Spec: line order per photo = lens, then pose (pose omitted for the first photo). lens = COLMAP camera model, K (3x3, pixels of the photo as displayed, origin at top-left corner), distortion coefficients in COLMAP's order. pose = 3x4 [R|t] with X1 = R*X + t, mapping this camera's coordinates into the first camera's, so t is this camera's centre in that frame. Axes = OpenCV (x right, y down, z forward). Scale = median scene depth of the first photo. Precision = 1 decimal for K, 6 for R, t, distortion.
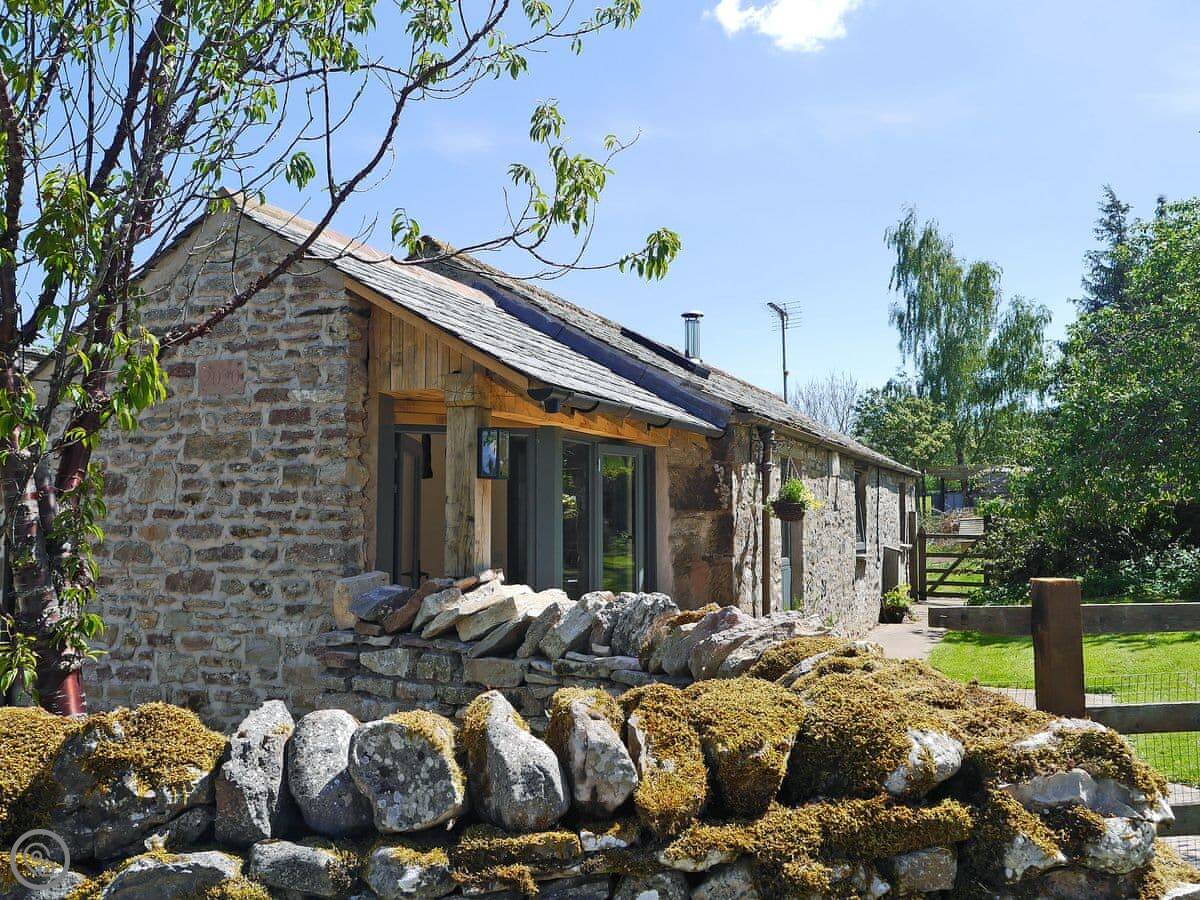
lens RADIAL K [[1192.2, 0, 600.3], [0, 1192.2, 442.1], [0, 0, 1]] dist [-0.007949, -0.001011]
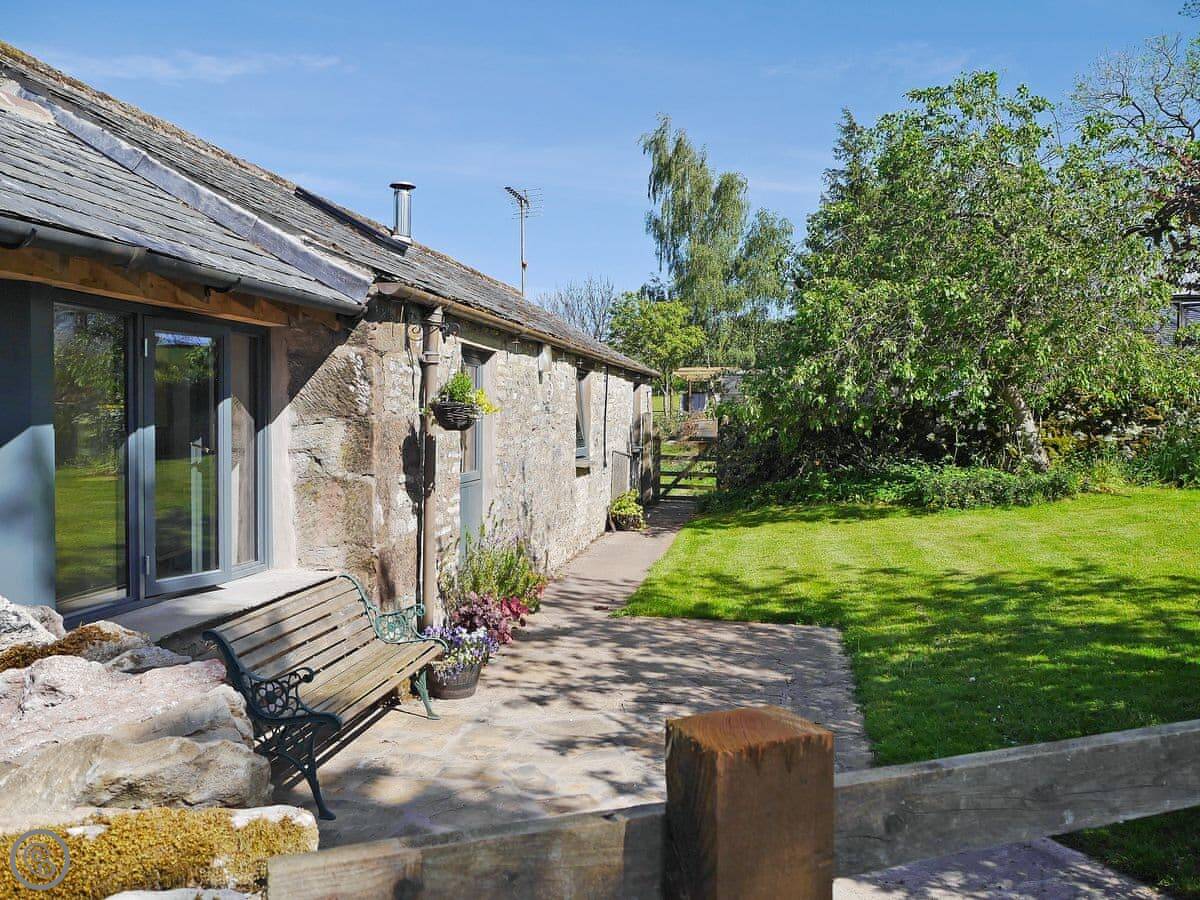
lens RADIAL K [[1009.9, 0, 600.0], [0, 1009.9, 450.0], [0, 0, 1]] dist [-0.090519, 0.007283]
pose [[0.983587, 0.007372, 0.180282, 0.052033], [-0.025950, 0.994557, 0.100911, 0.004672], [-0.178557, -0.103933, 0.978425, 0.138896]]
